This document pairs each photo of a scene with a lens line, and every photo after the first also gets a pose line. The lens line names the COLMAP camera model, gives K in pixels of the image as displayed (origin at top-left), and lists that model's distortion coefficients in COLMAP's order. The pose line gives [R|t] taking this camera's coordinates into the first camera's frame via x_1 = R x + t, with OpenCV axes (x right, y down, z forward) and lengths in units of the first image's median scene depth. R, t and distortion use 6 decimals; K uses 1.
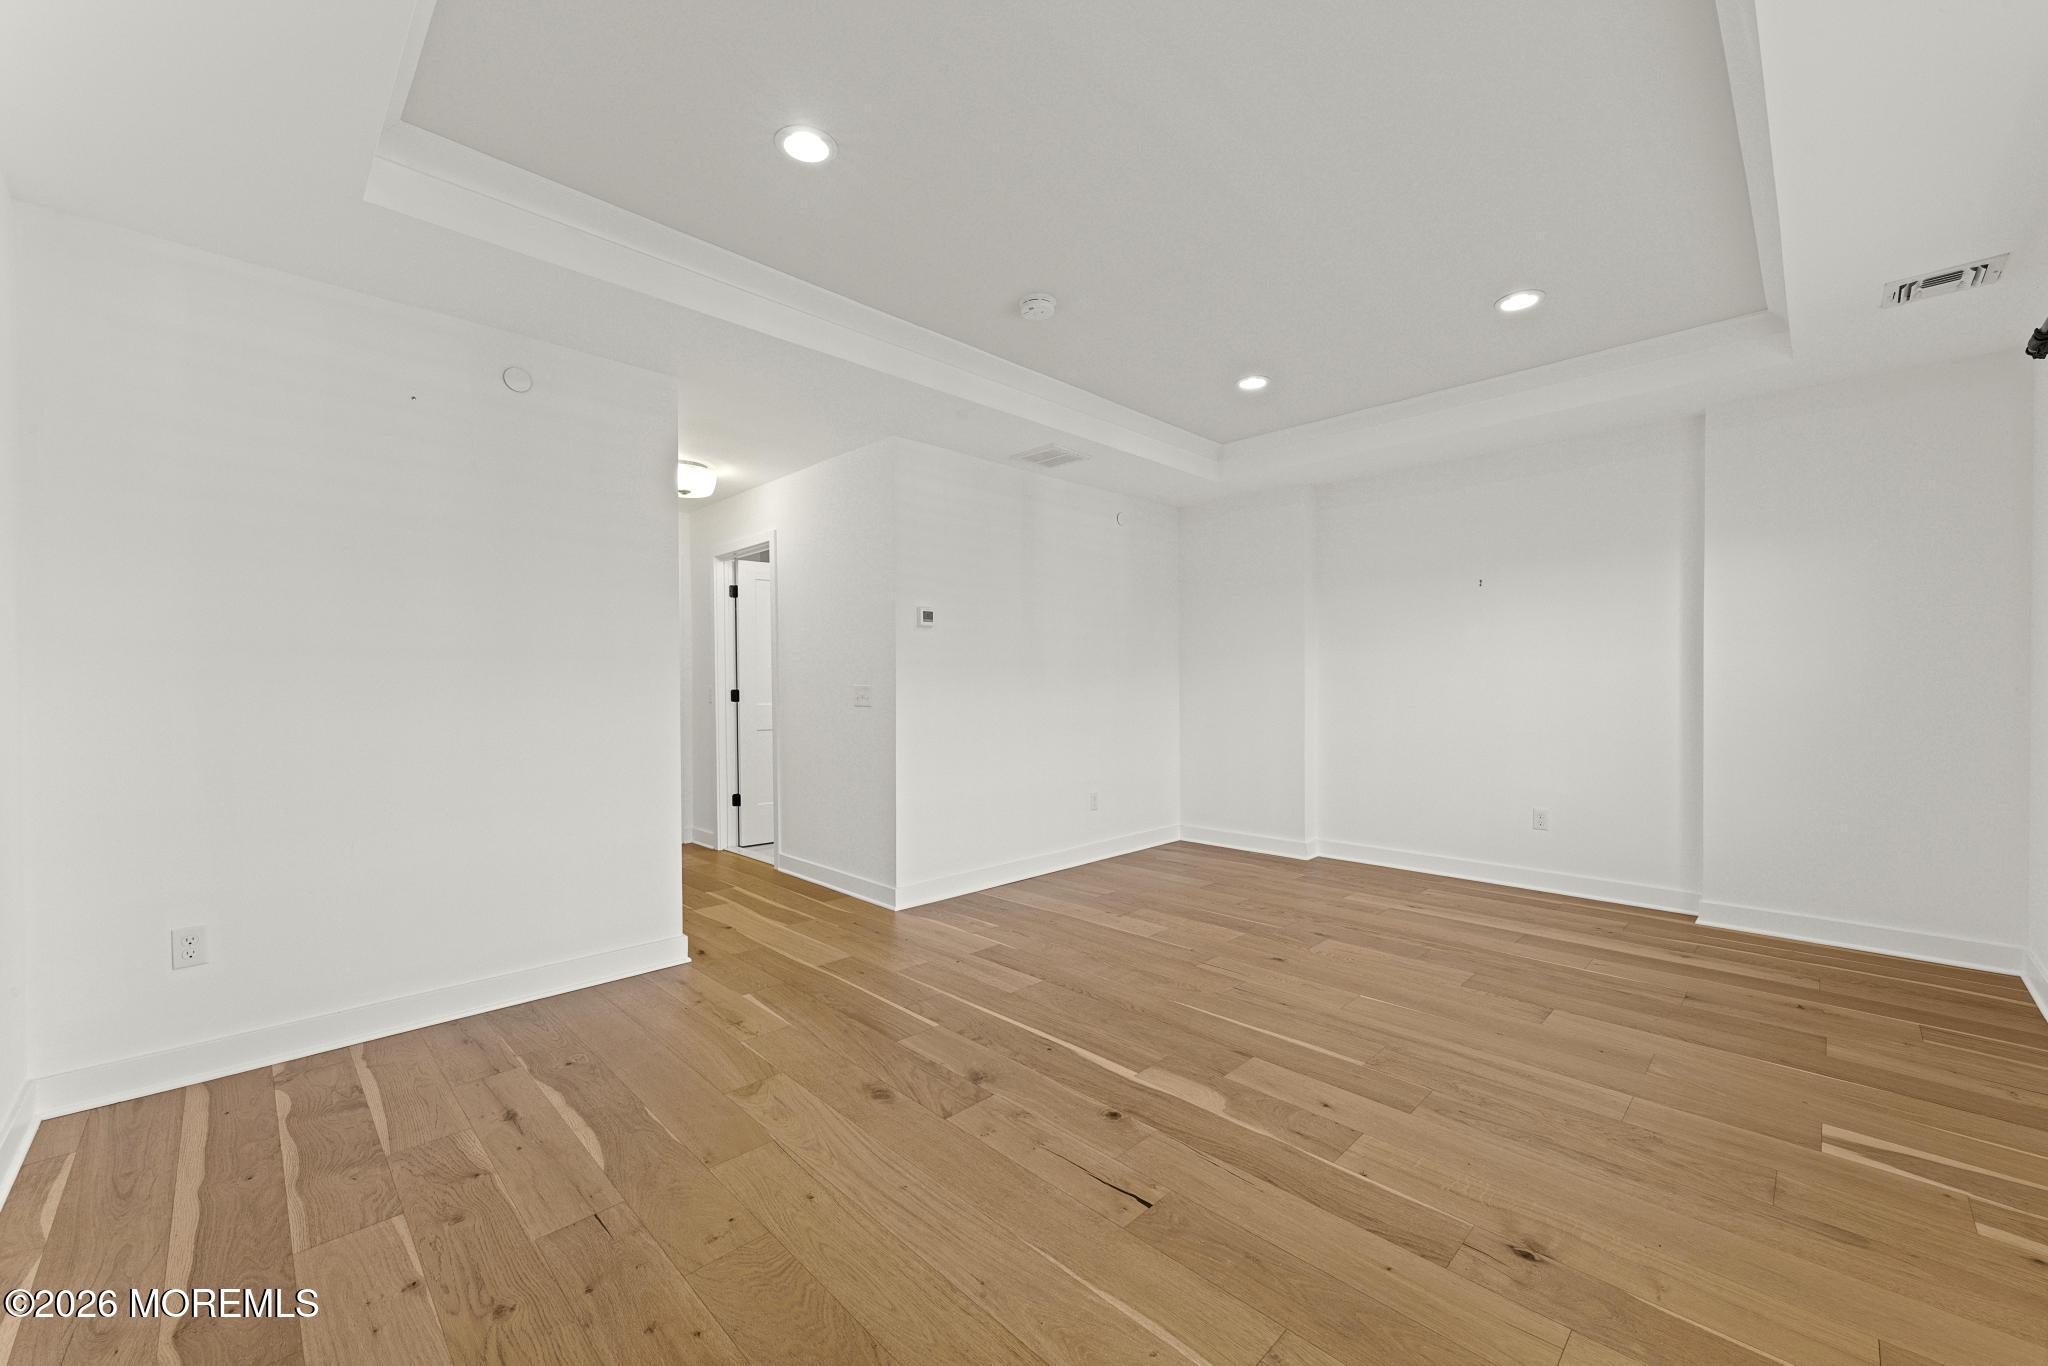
lens RADIAL K [[800.6, 0, 1038.7], [0, 800.6, 681.5], [0, 0, 1]] dist [0.002344, 0.000300]
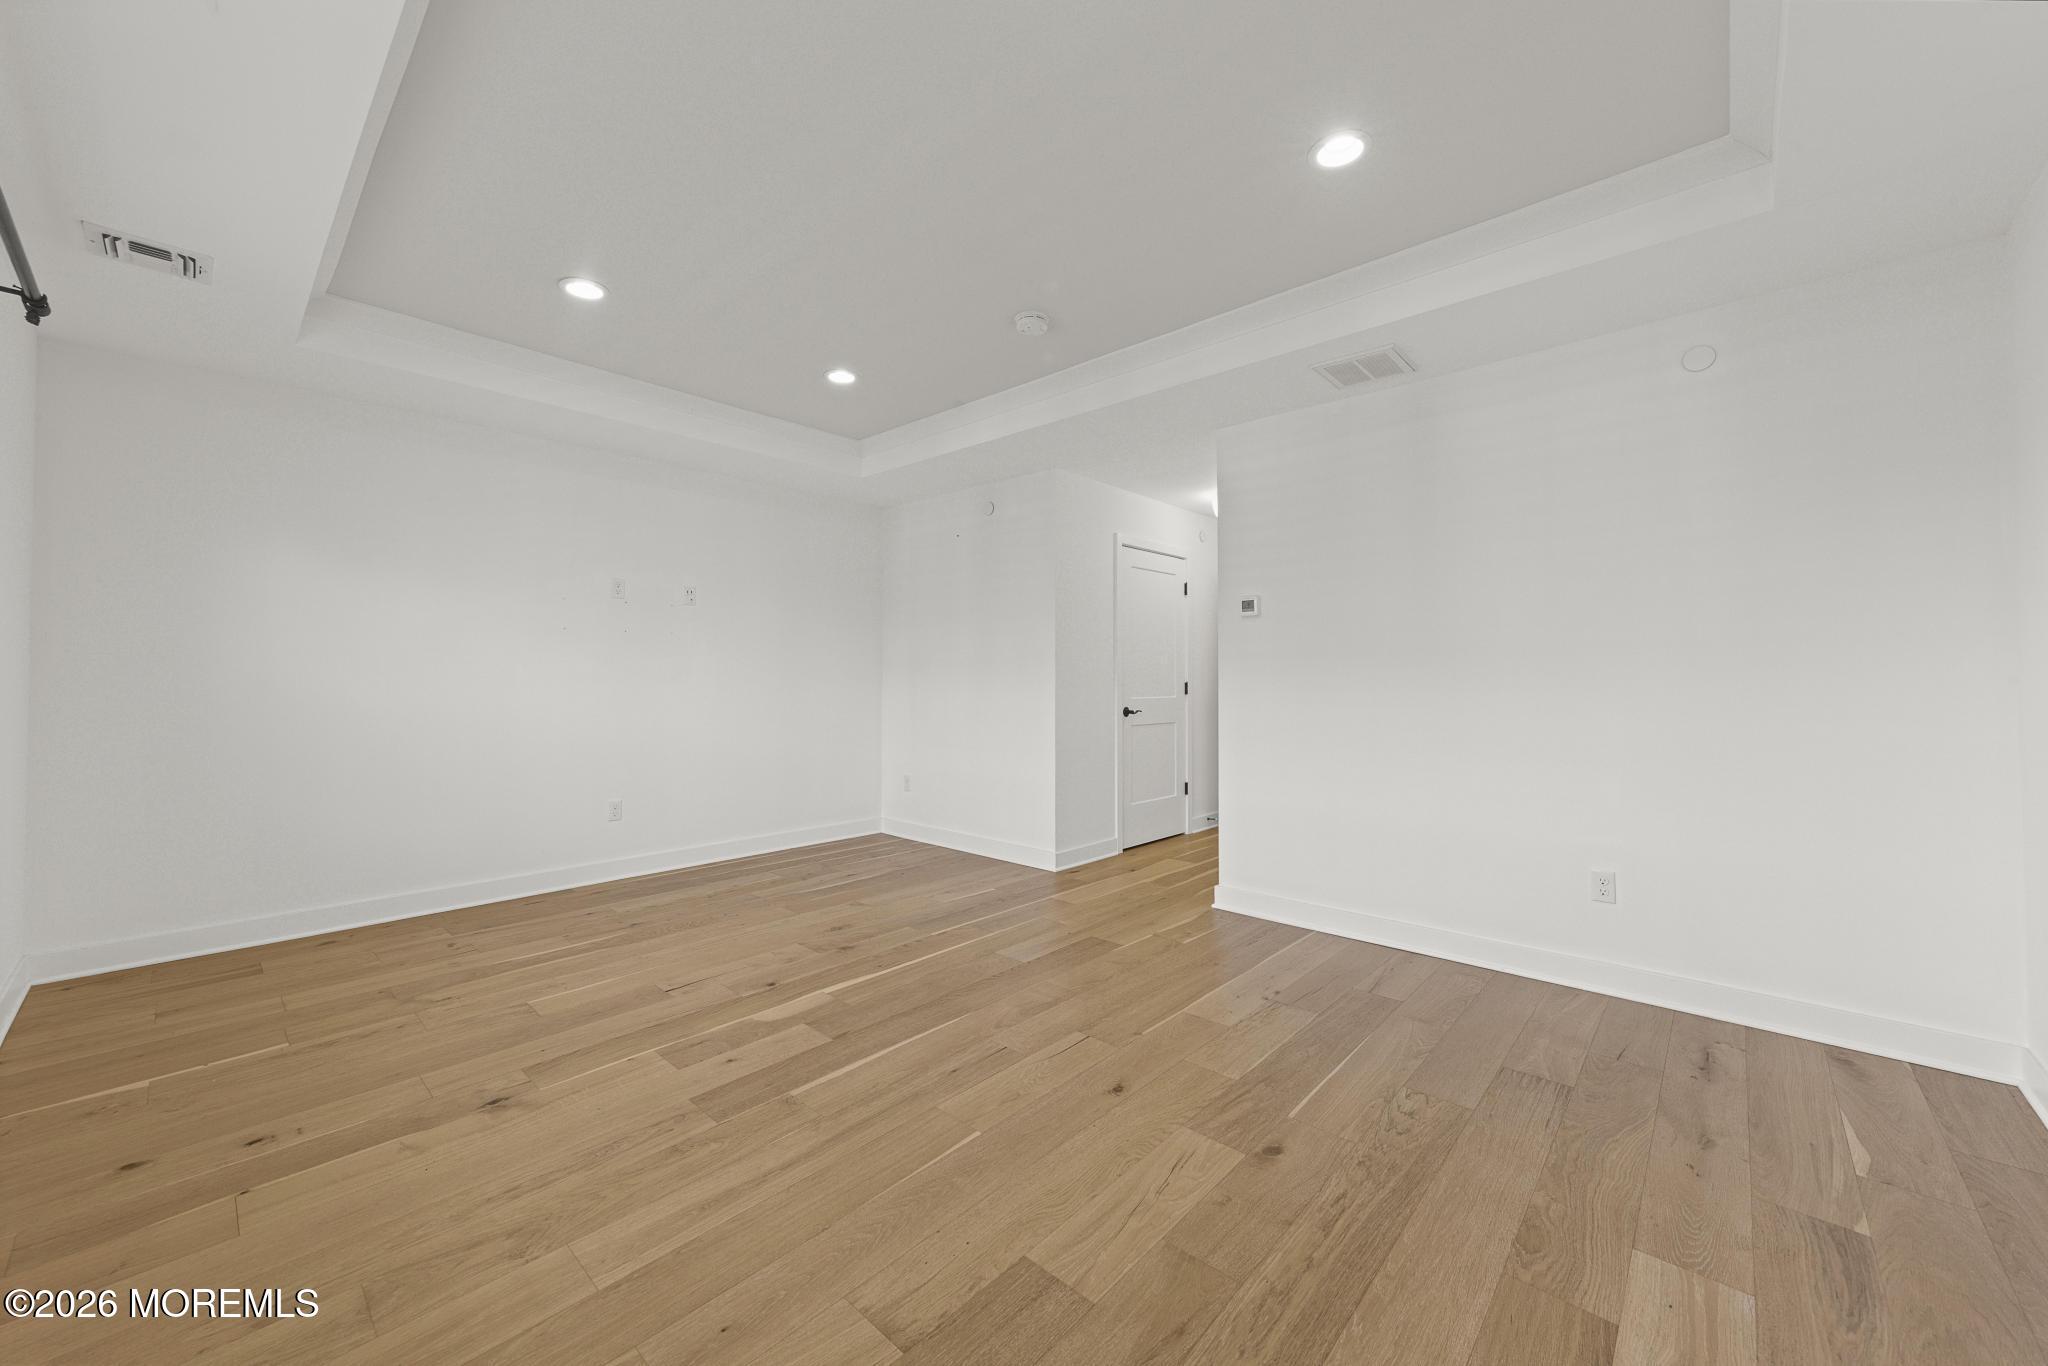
lens RADIAL K [[776.0, 0, 1037.3], [0, 776.0, 682.7], [0, 0, 1]] dist [0.006781, -0.000191]
pose [[0.042472, 0.010548, -0.999042, 1.099215], [0.003571, 0.999936, 0.010709, -0.006896], [0.999091, -0.004023, 0.042432, 1.044624]]
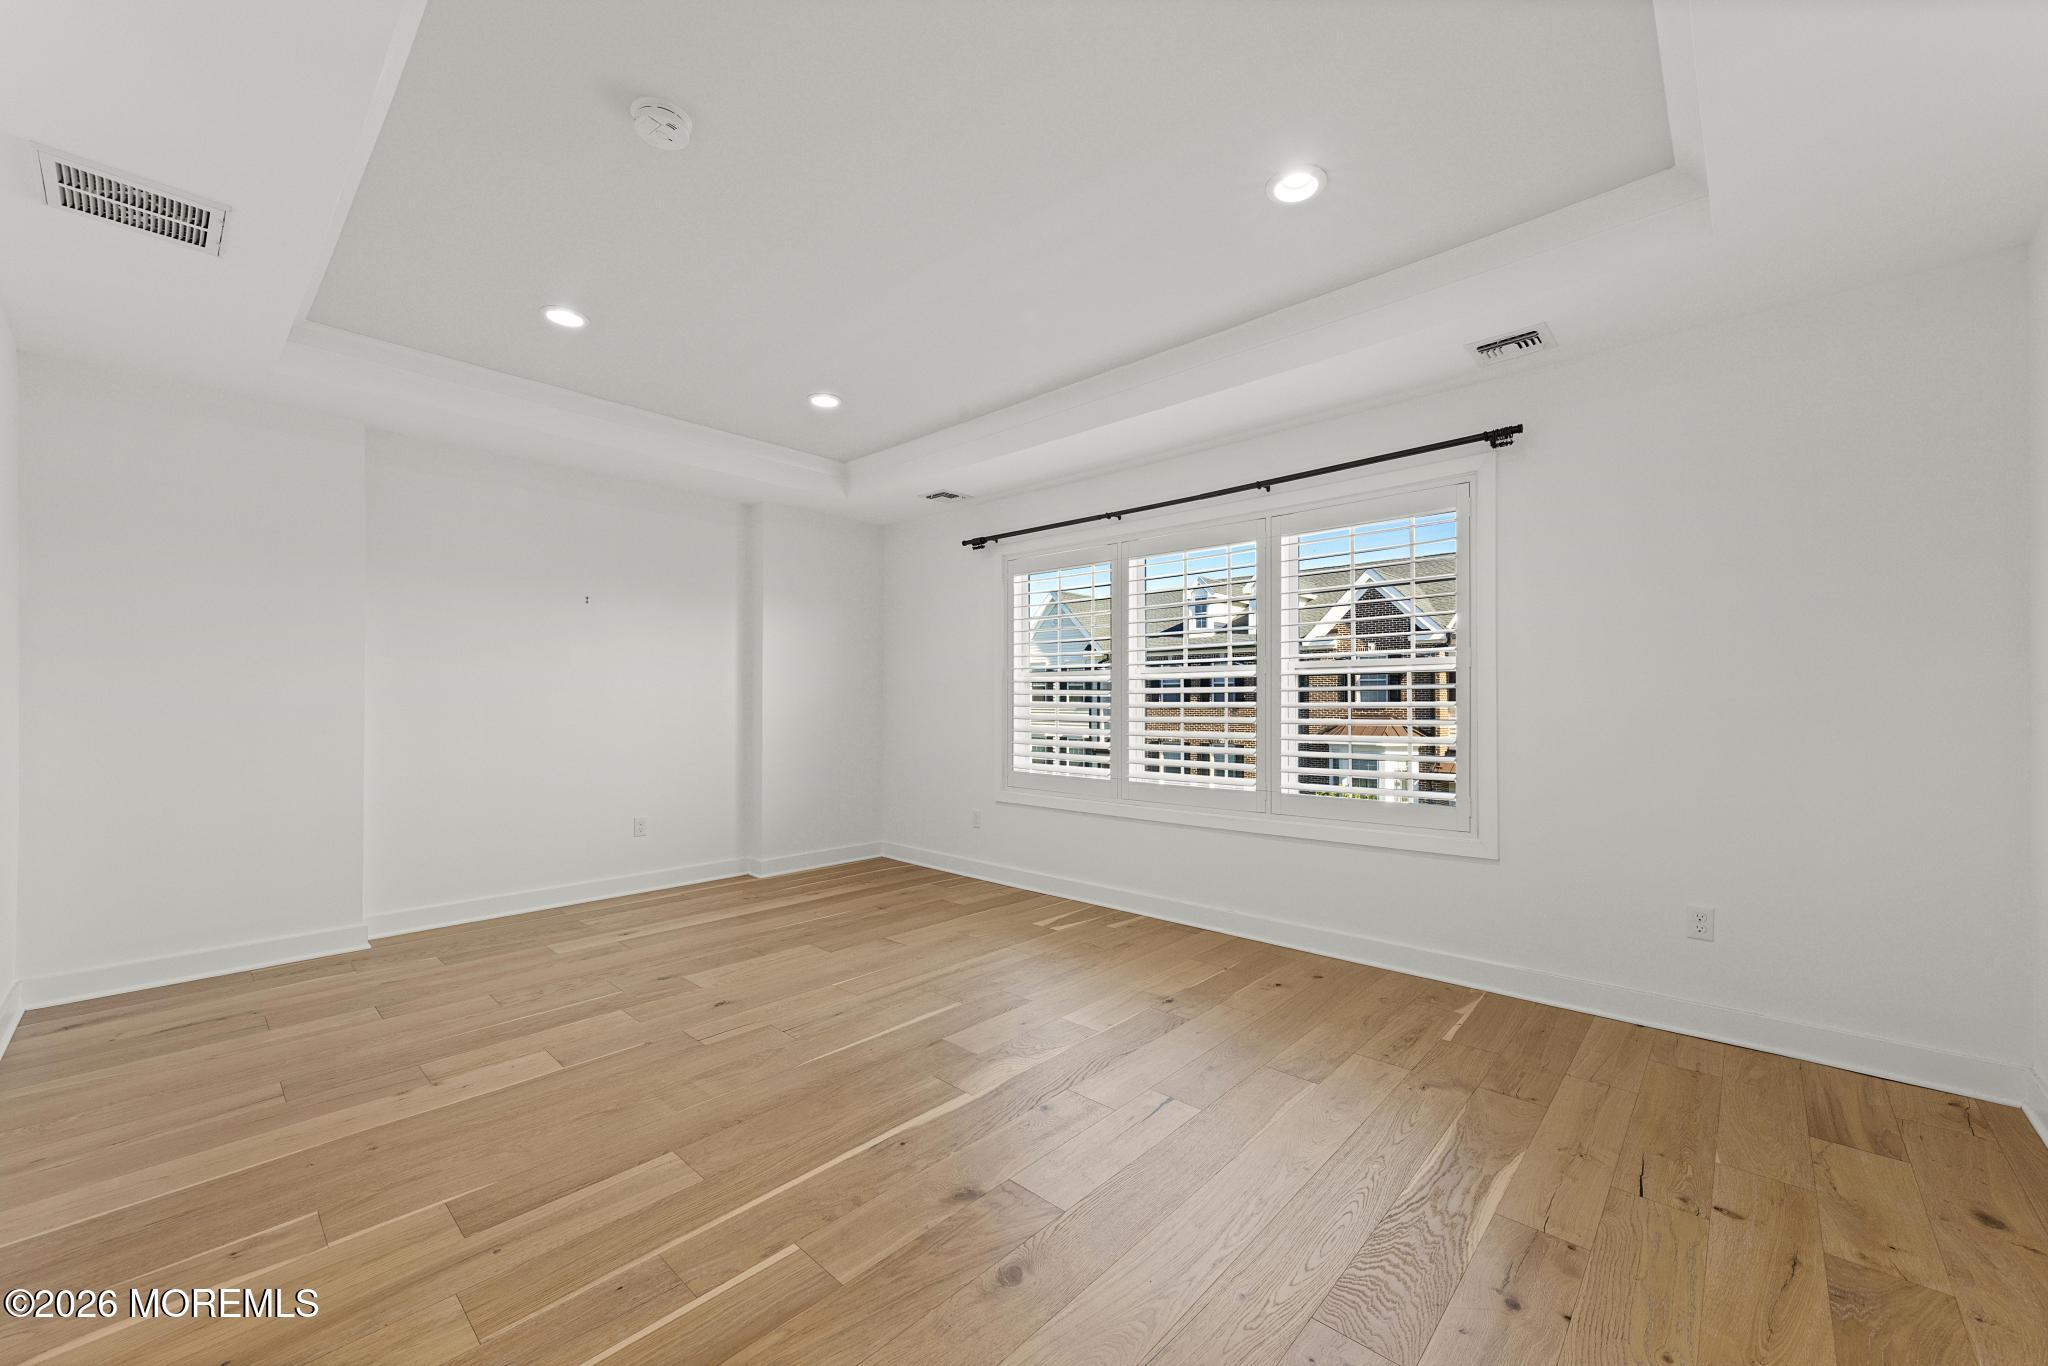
lens RADIAL K [[776.0, 0, 1027.5], [0, 776.0, 692.6], [0, 0, 1]] dist [0.006781, -0.000191]
pose [[-0.027137, 0.012356, 0.999555, -0.697622], [-0.003356, 0.999917, -0.012451, 0.000249], [-0.999626, -0.003692, -0.027093, 0.776344]]
